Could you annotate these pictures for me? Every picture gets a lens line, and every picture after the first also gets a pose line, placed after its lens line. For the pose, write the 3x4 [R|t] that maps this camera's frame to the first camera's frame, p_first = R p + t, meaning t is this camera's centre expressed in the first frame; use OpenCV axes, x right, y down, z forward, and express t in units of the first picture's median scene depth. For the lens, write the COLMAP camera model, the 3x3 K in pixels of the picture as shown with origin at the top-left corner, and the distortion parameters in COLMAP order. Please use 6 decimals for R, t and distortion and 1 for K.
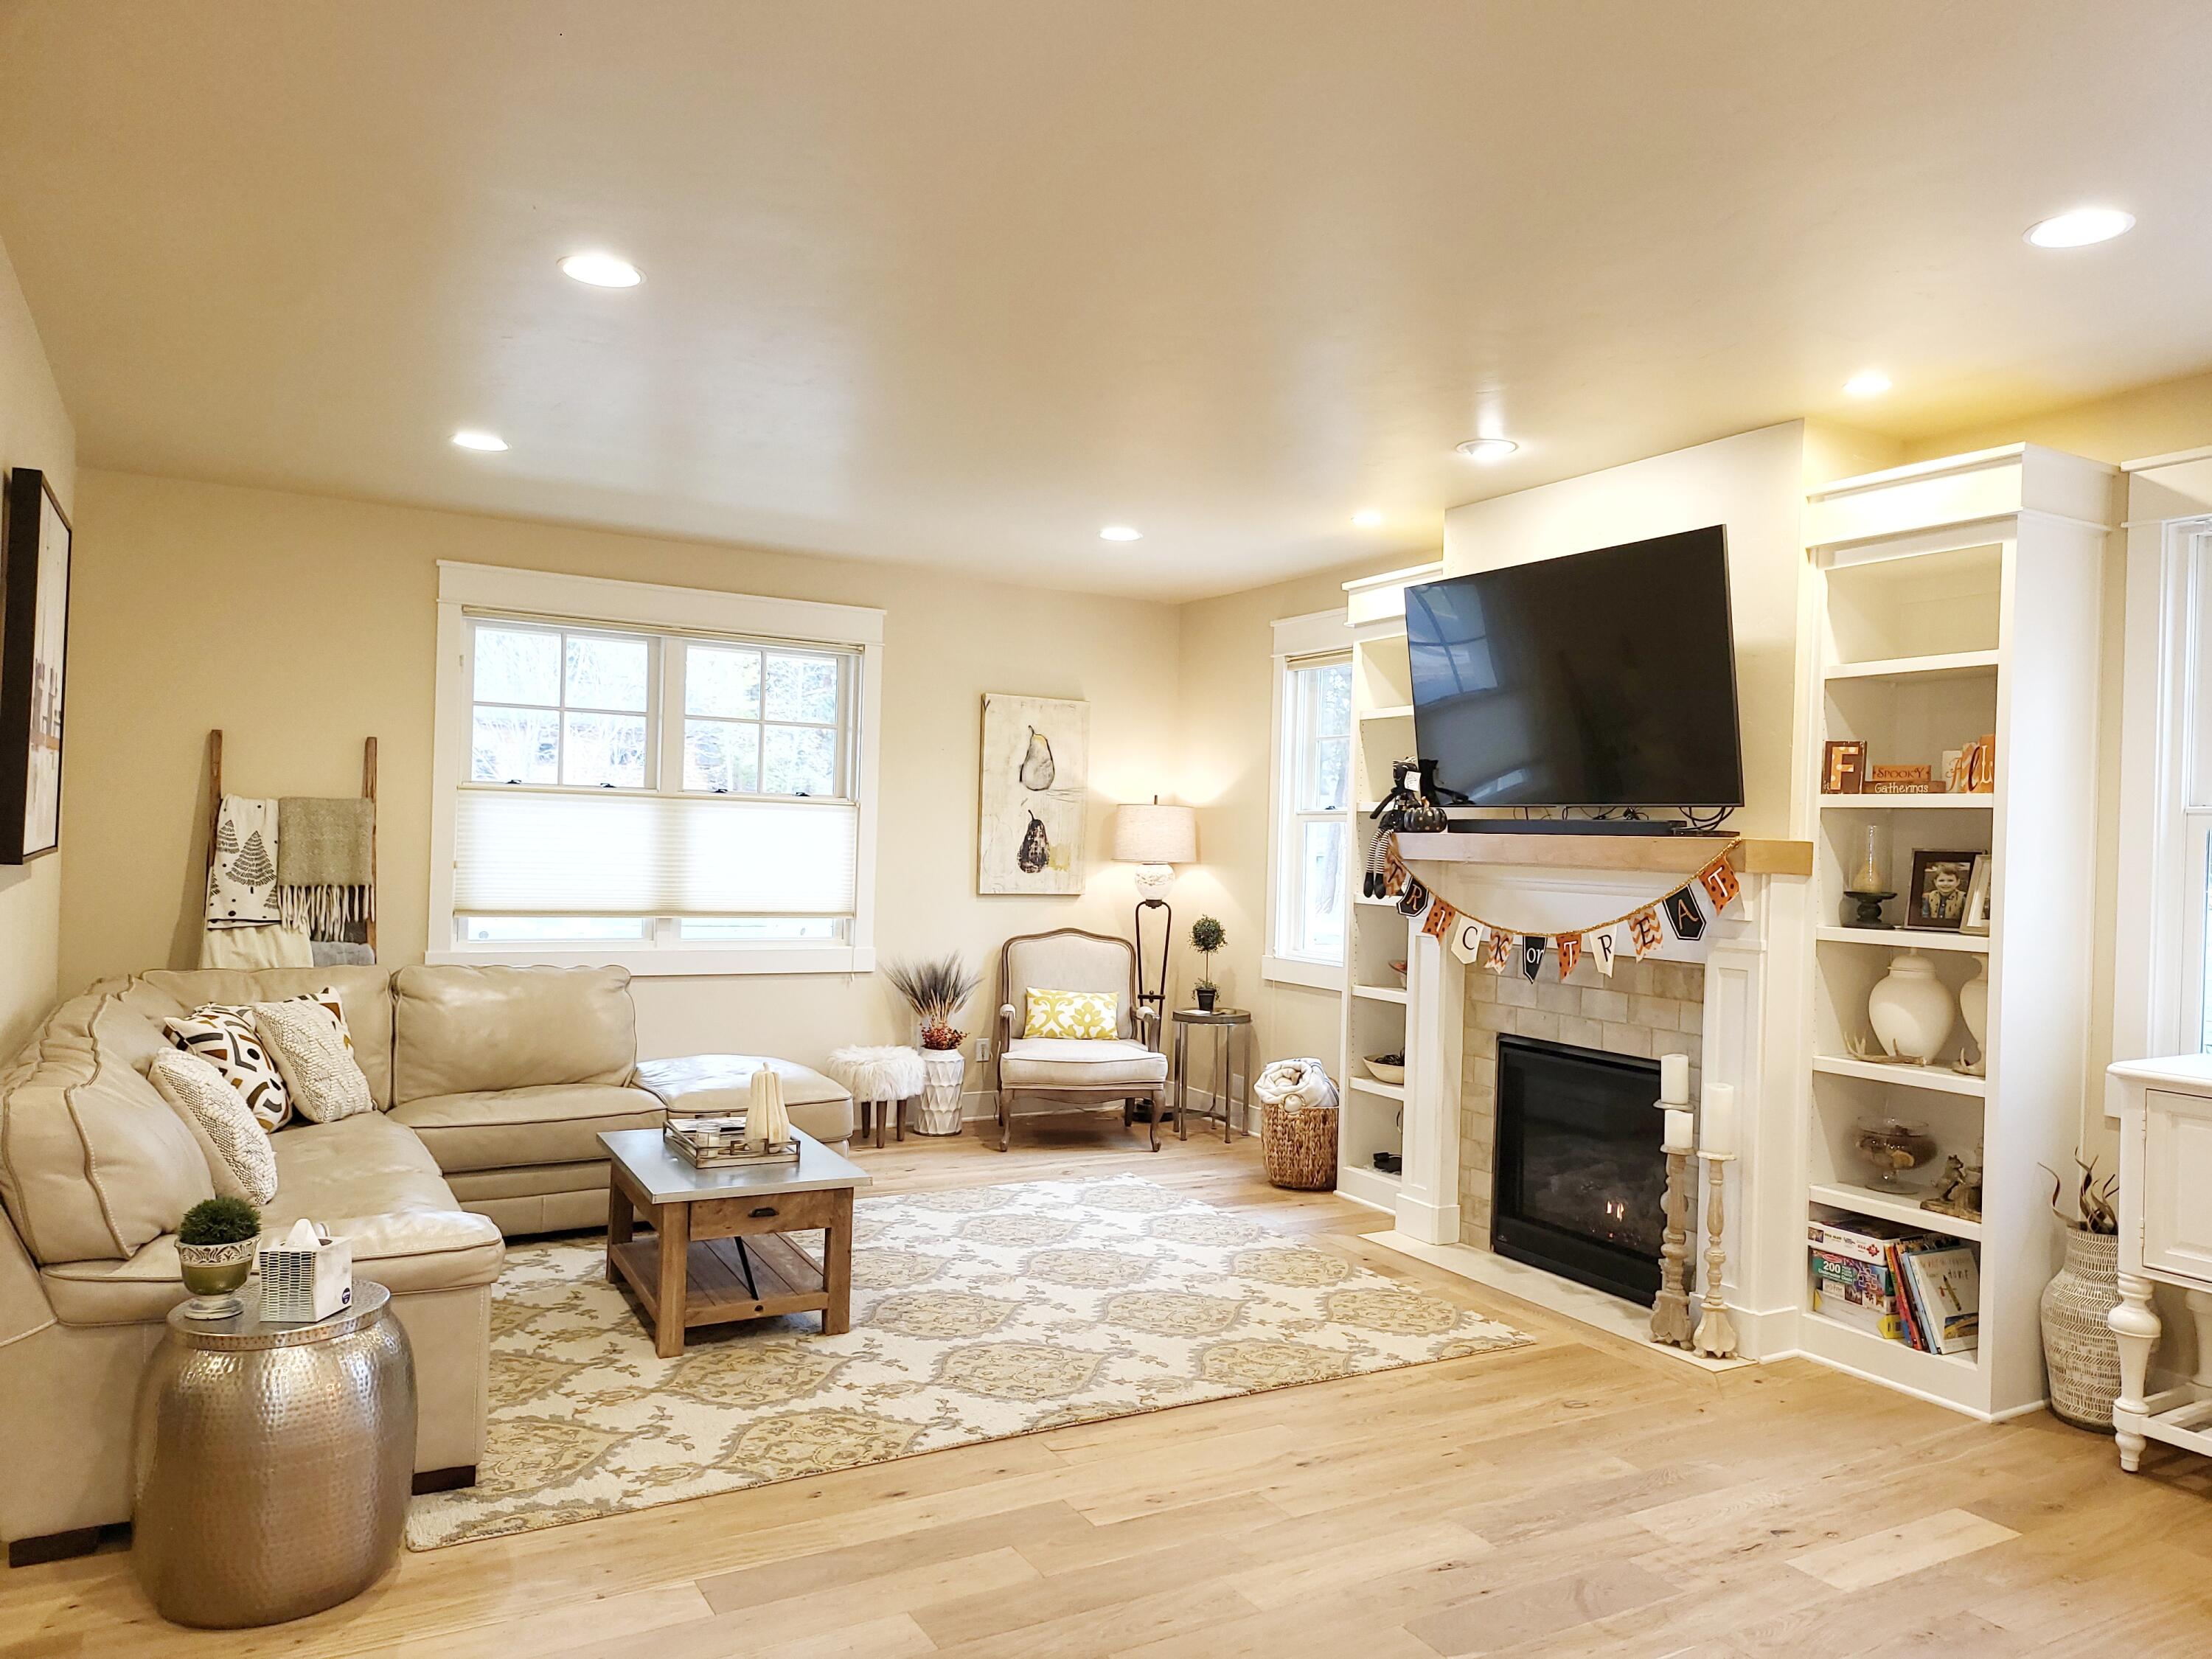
lens RADIAL K [[1552.4, 0, 1137.9], [0, 1552.4, 842.0], [0, 0, 1]] dist [0.063486, -0.065306]
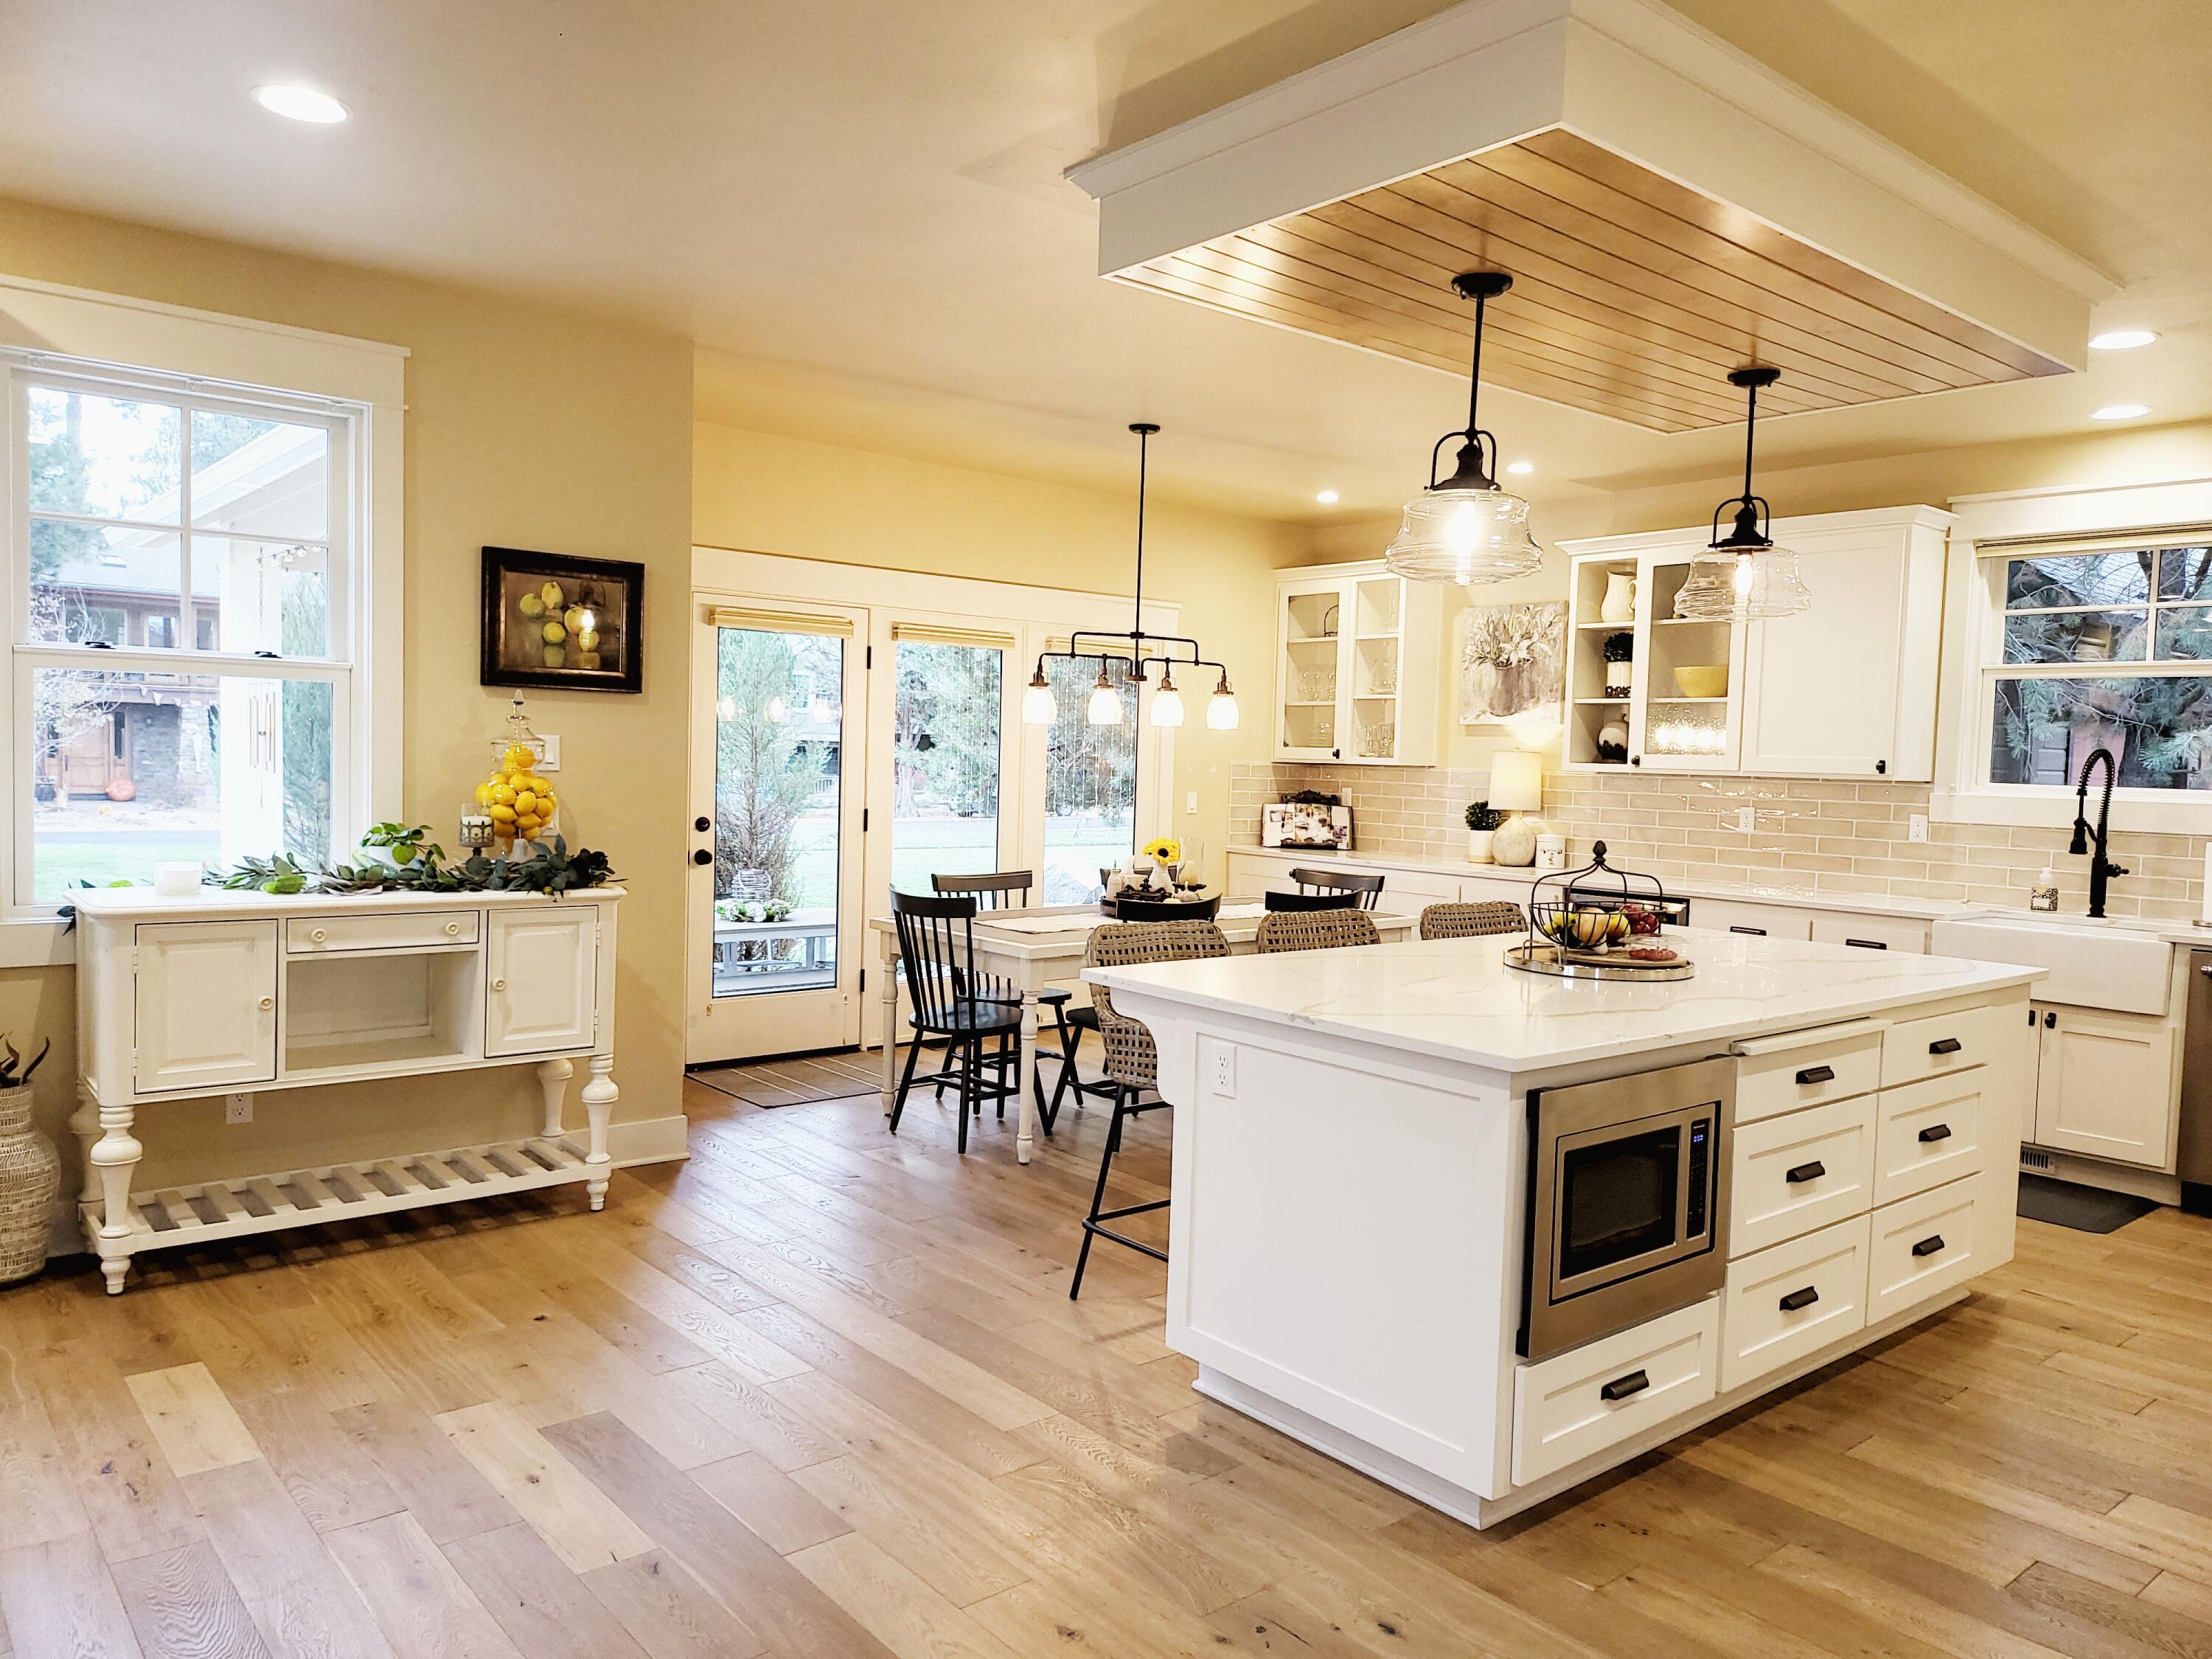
lens RADIAL K [[1552.4, 0, 1104.3], [0, 1552.4, 836.4], [0, 0, 1]] dist [0.063486, -0.065306]
pose [[-0.167886, -0.084890, 0.982145, -0.378382], [-0.033632, 0.996199, 0.080356, -0.004652], [-0.985233, -0.019541, -0.170103, 0.433635]]
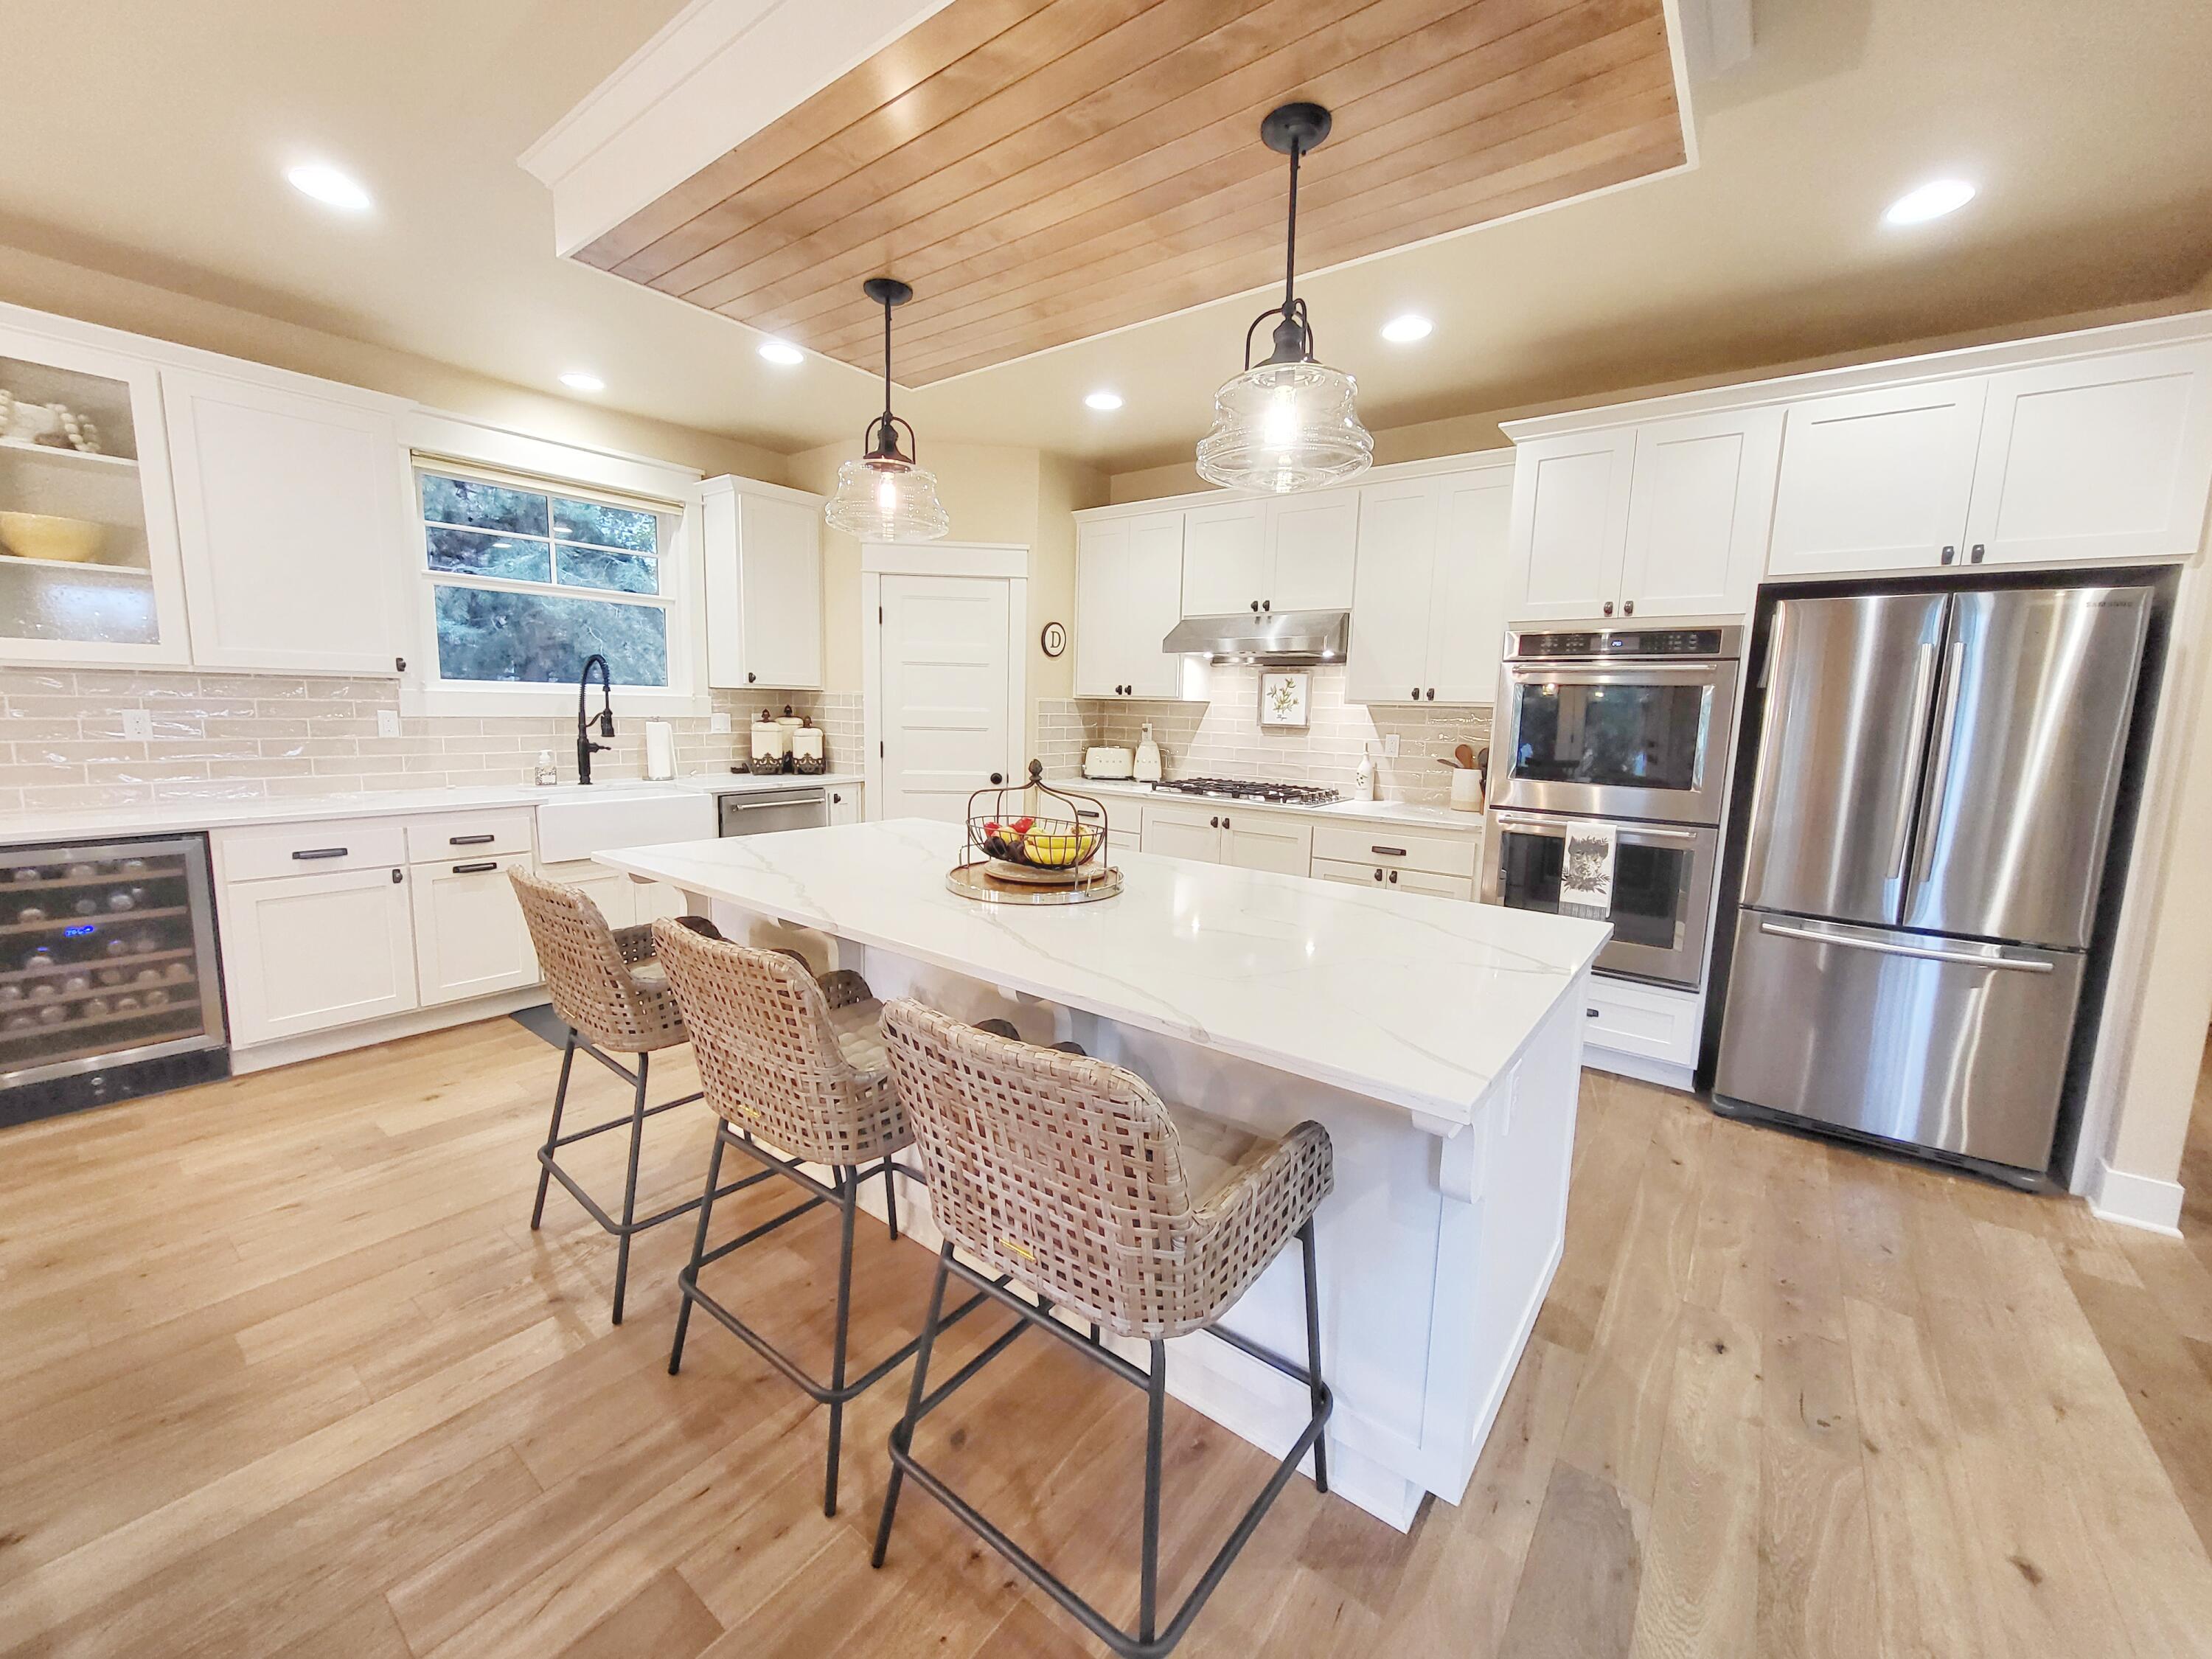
lens RADIAL K [[870.9, 0, 1092.6], [0, 870.9, 819.9], [0, 0, 1]] dist [0.003068, -0.002025]
pose [[-0.927735, -0.001865, -0.373235, 0.544633], [-0.052034, 0.990868, 0.124388, 0.029230], [0.369594, 0.134820, -0.919360, 0.471805]]
